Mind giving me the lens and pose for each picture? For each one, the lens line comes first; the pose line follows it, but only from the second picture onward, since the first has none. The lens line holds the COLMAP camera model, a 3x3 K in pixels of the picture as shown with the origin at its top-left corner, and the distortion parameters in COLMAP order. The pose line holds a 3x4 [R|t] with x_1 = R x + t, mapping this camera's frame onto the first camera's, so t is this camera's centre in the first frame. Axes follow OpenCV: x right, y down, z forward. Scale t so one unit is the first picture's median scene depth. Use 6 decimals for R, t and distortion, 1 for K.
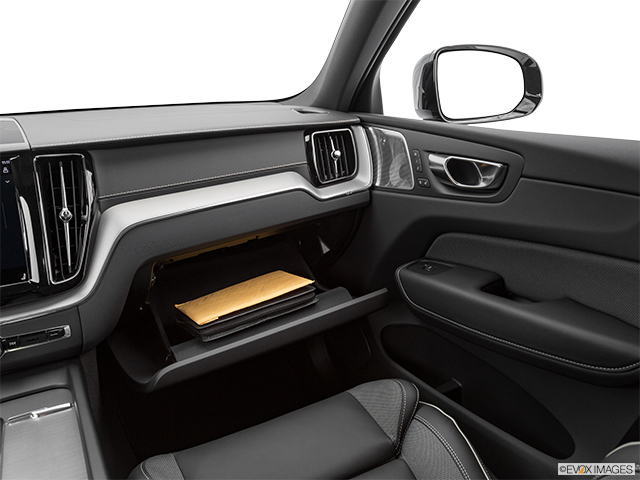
lens RADIAL K [[571.4, 0, 313.9], [0, 571.4, 234.7], [0, 0, 1]] dist [0.007087, -0.011547]
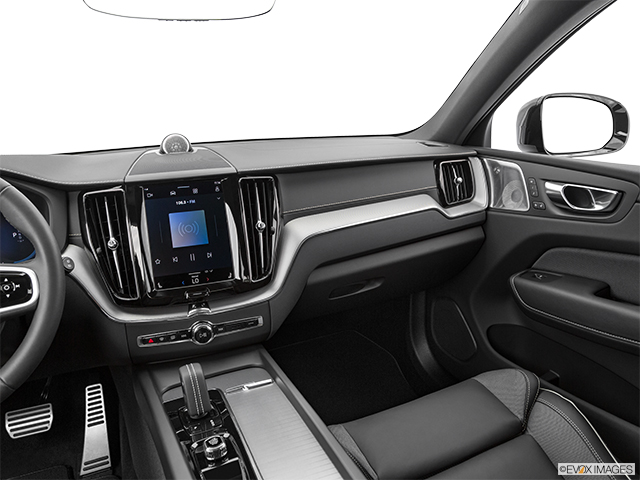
lens RADIAL K [[494.1, 0, 323.8], [0, 494.1, 237.0], [0, 0, 1]] dist [-0.037103, 0.007248]
pose [[0.999077, 0.019634, -0.038201, -0.226299], [-0.020610, 0.999467, -0.025306, 0.011085], [0.037684, 0.026070, 0.998950, -0.048220]]
